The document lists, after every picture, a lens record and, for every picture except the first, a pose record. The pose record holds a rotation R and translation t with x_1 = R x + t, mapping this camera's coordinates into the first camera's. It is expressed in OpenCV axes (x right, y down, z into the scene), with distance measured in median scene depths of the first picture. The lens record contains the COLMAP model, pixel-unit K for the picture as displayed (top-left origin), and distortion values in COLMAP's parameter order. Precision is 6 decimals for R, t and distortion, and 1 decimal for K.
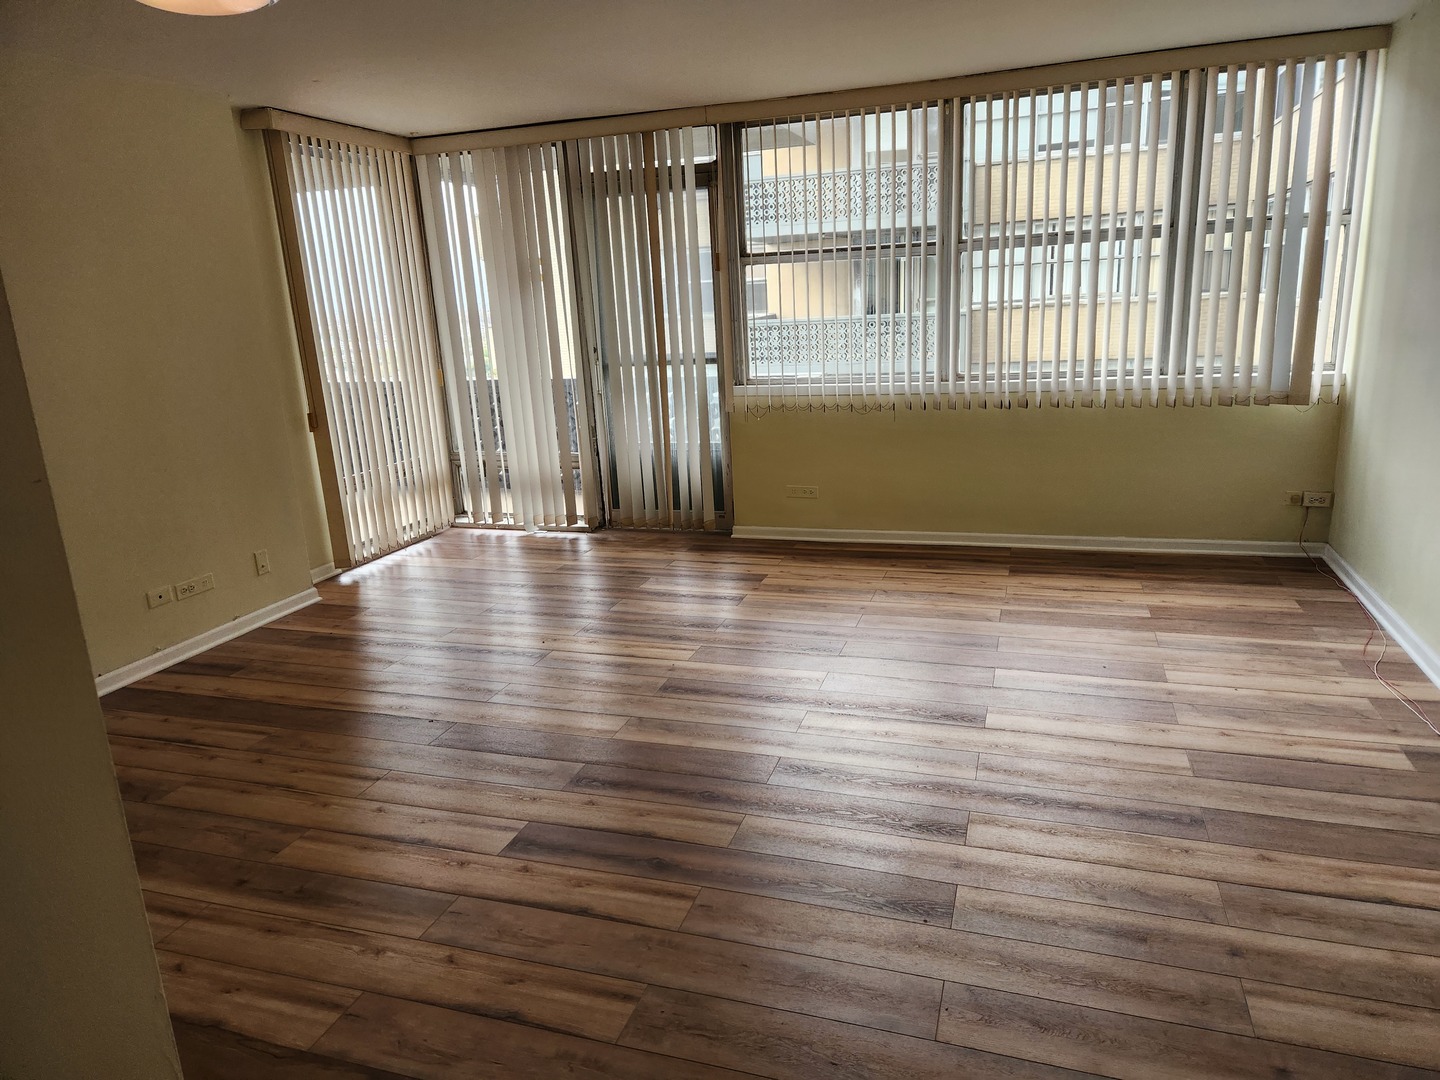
lens RADIAL K [[967.9, 0, 720.0], [0, 967.9, 540.0], [0, 0, 1]] dist [0.094031, -0.084800]
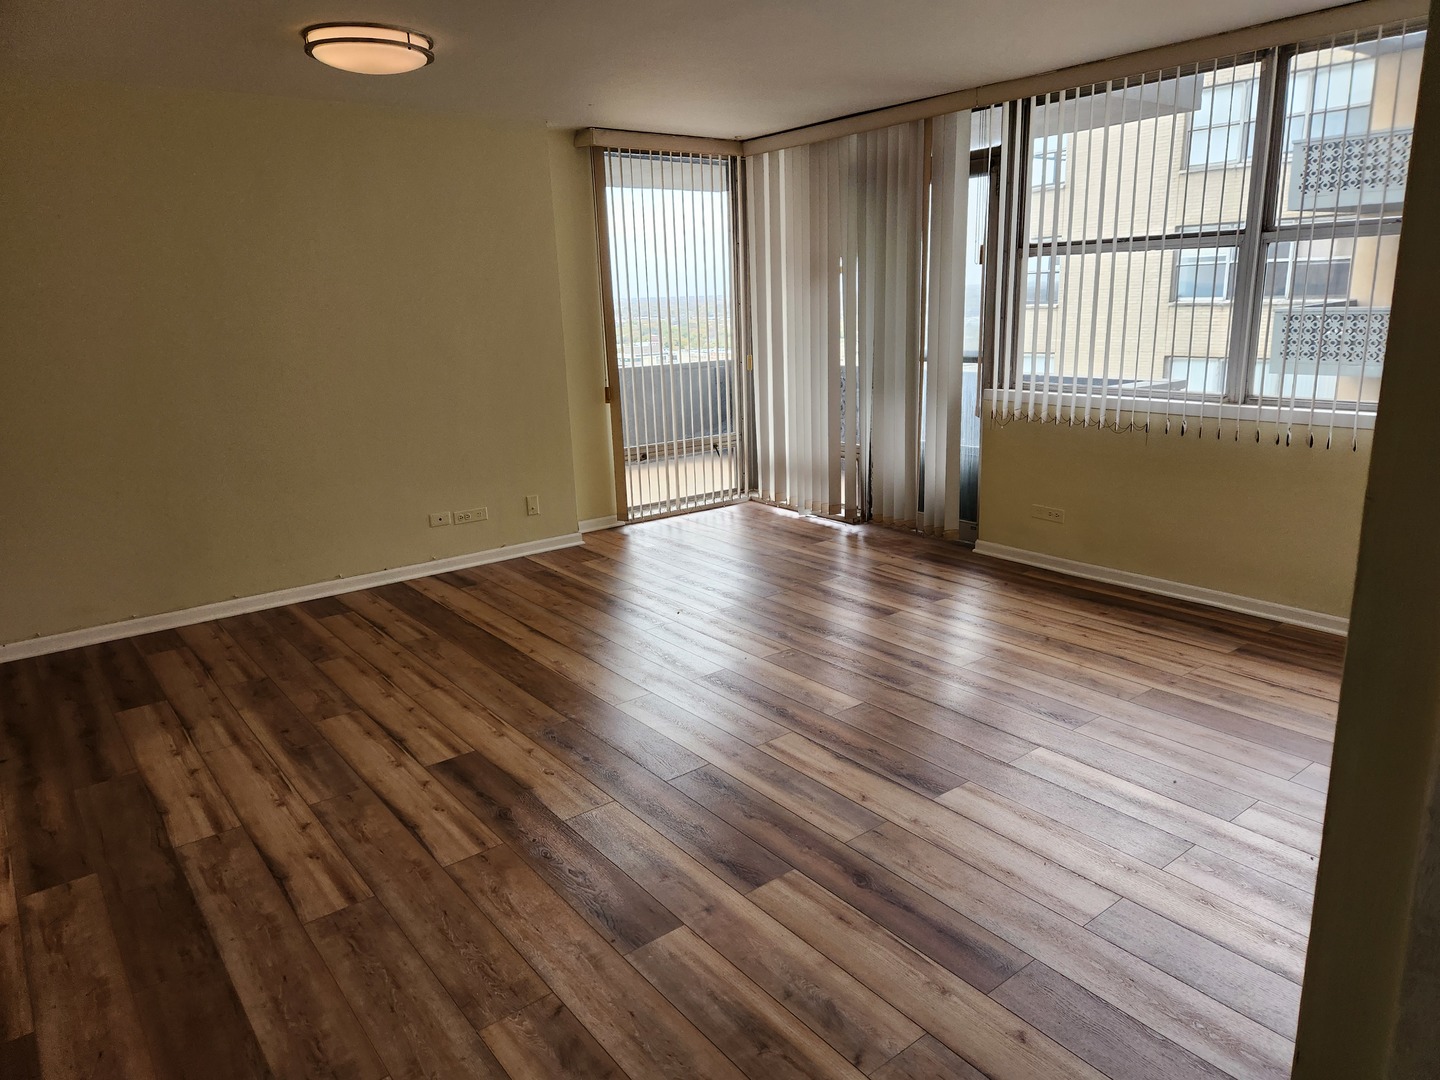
lens RADIAL K [[967.9, 0, 720.0], [0, 967.9, 540.0], [0, 0, 1]] dist [0.094031, -0.084800]
pose [[0.829899, 0.159951, -0.534494, 0.335962], [-0.147836, 0.986823, 0.065772, -0.042642], [0.537971, 0.024433, 0.842609, 0.089614]]
